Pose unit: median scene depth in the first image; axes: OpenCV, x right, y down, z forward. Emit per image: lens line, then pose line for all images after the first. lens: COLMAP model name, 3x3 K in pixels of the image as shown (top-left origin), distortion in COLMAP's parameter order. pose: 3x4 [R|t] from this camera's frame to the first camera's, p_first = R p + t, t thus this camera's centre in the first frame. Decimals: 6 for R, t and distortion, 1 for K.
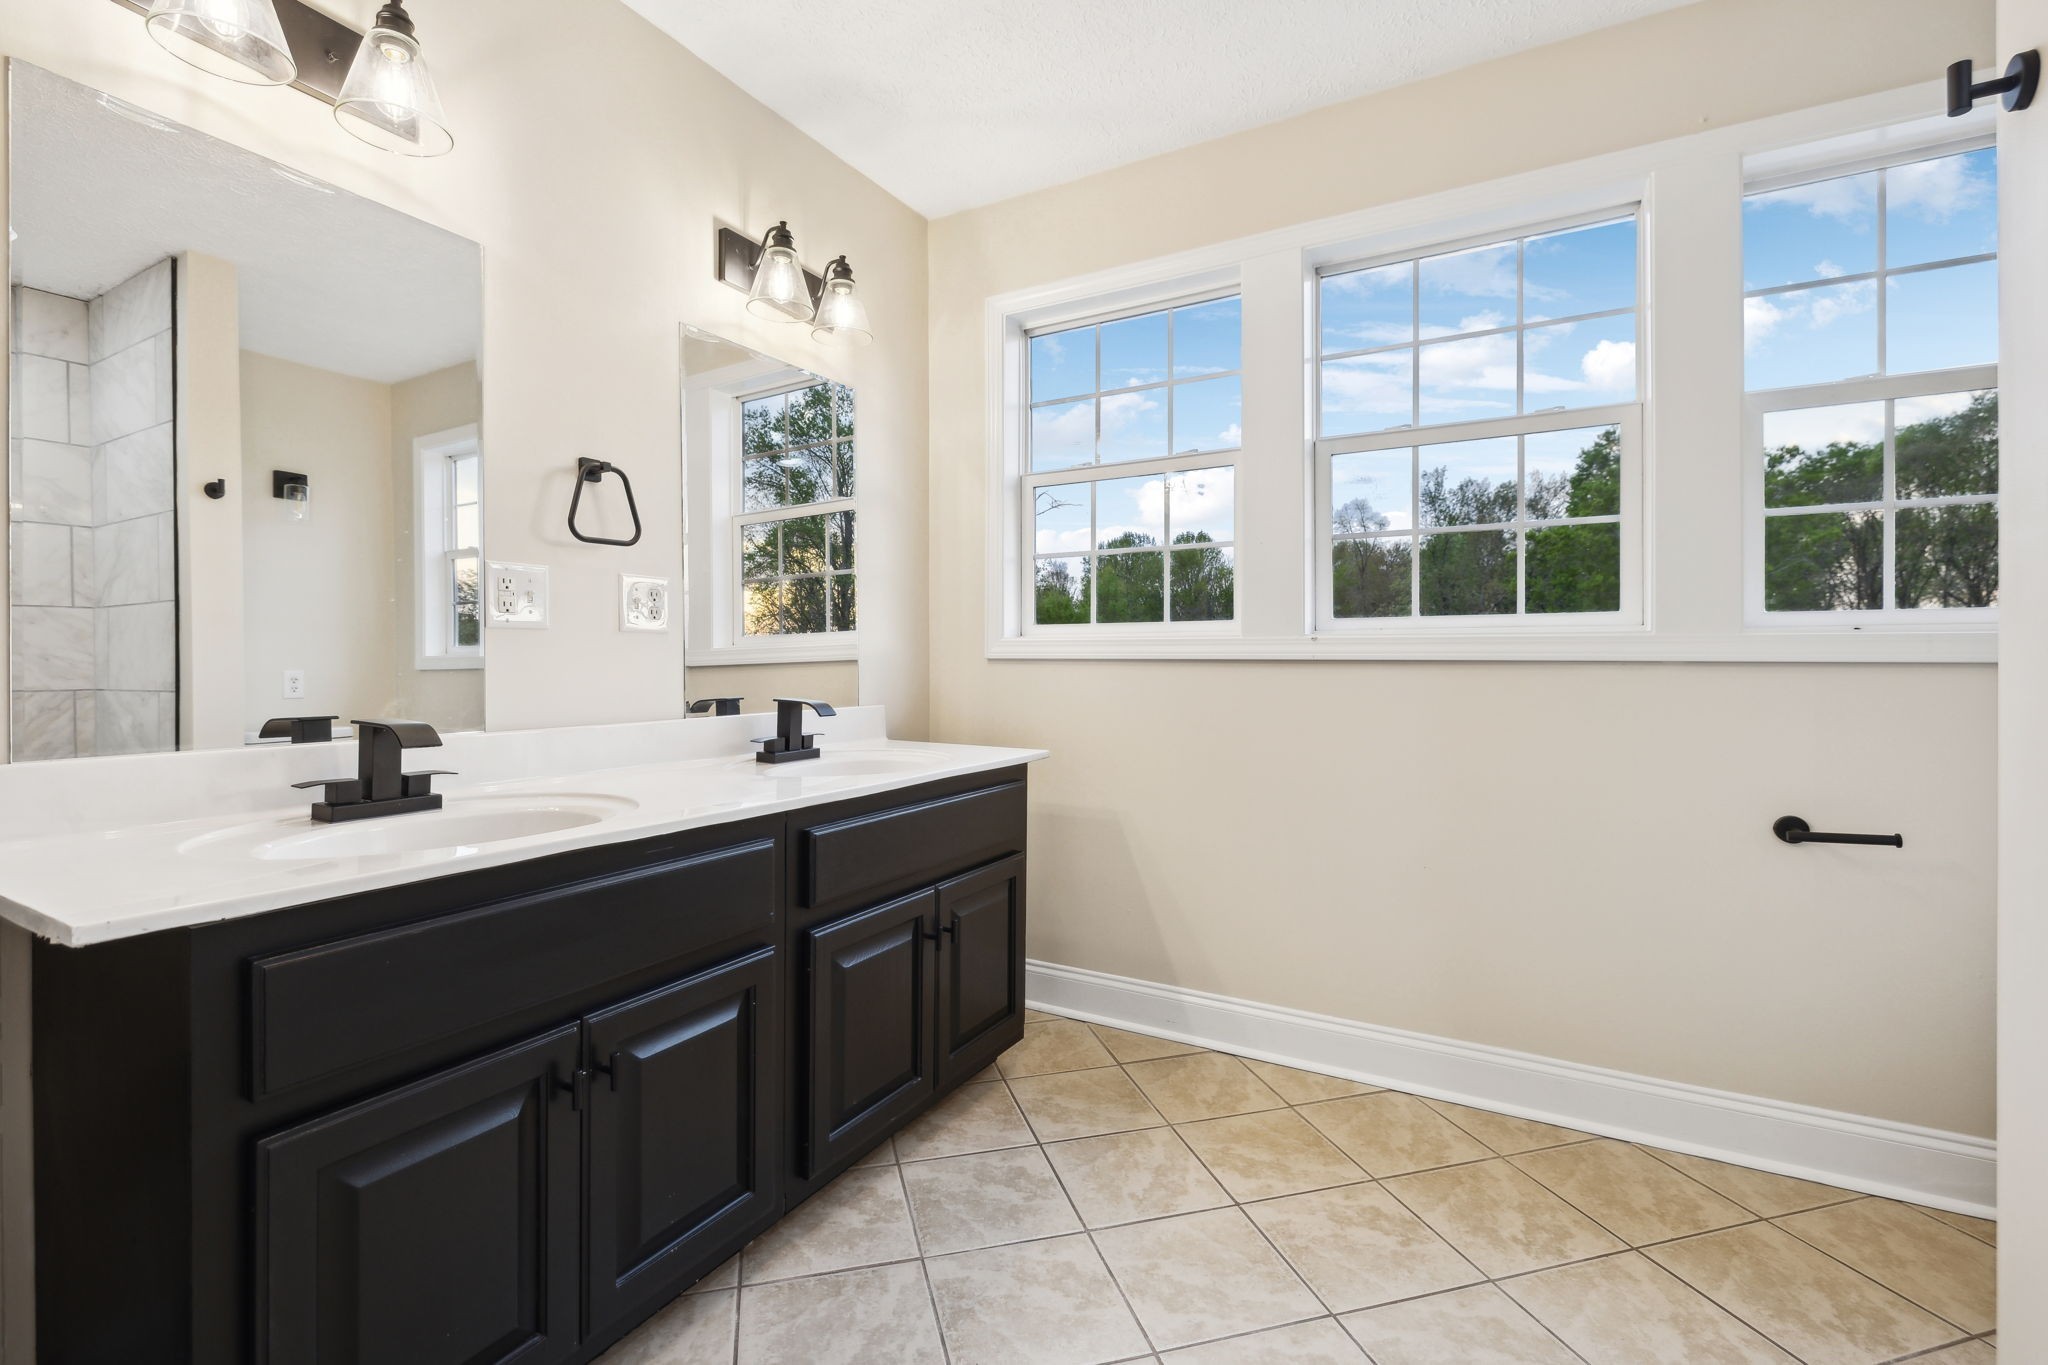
lens RADIAL K [[871.3, 0, 1028.9], [0, 871.3, 671.4], [0, 0, 1]] dist [-0.001542, 0.000248]
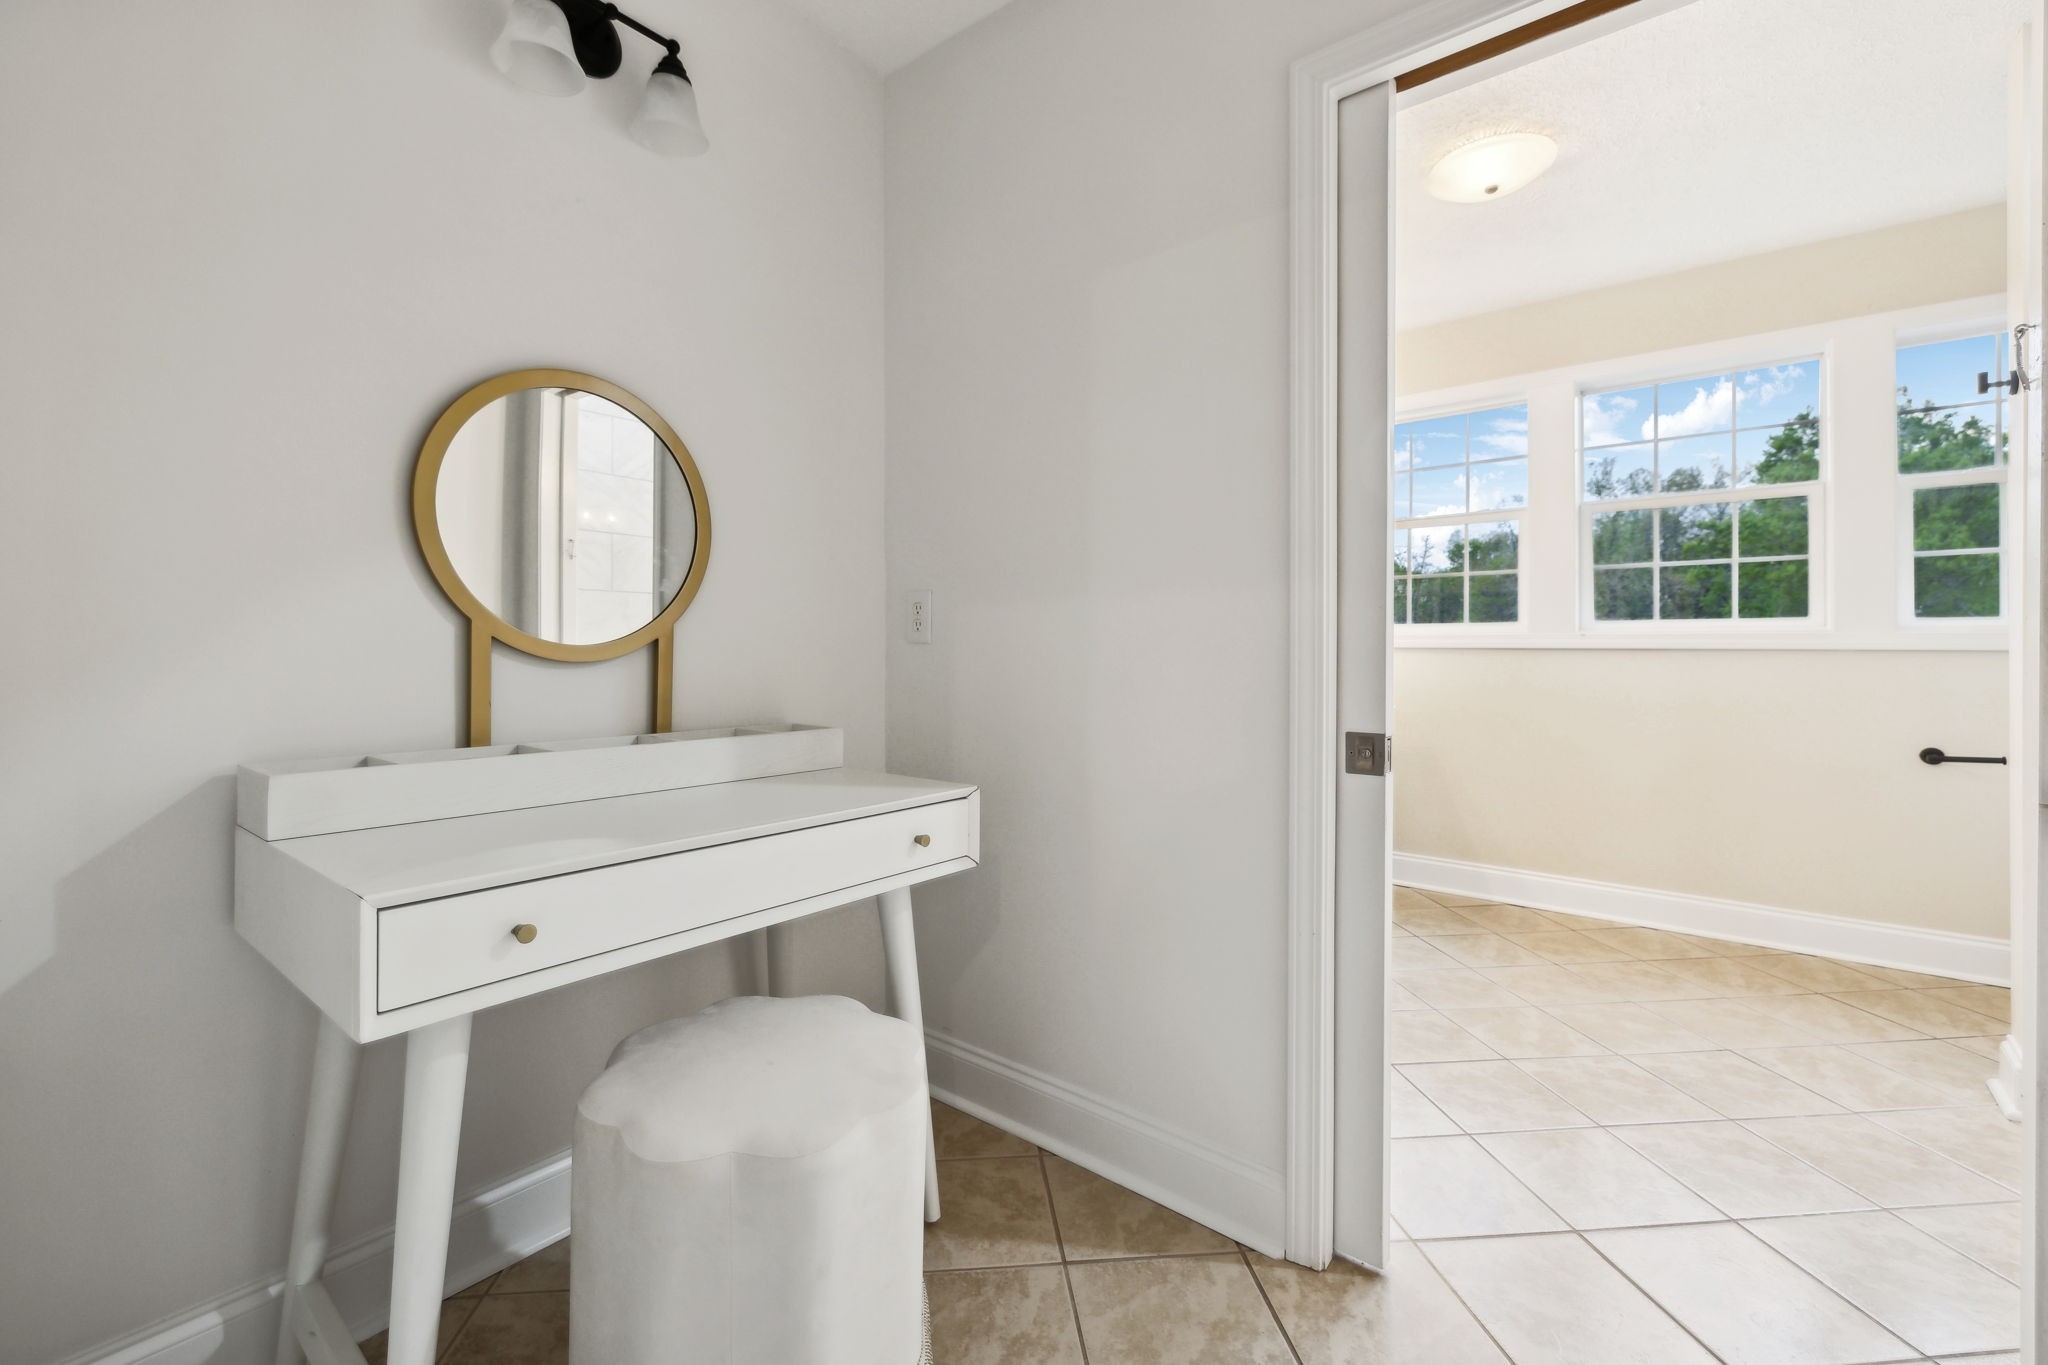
lens RADIAL K [[871.3, 0, 992.3], [0, 871.3, 651.2], [0, 0, 1]] dist [-0.001542, 0.000248]
pose [[0.986841, 0.004169, -0.161638, -0.487498], [-0.006012, 0.999922, -0.010914, 0.016644], [0.161580, 0.011742, 0.986790, -0.737006]]
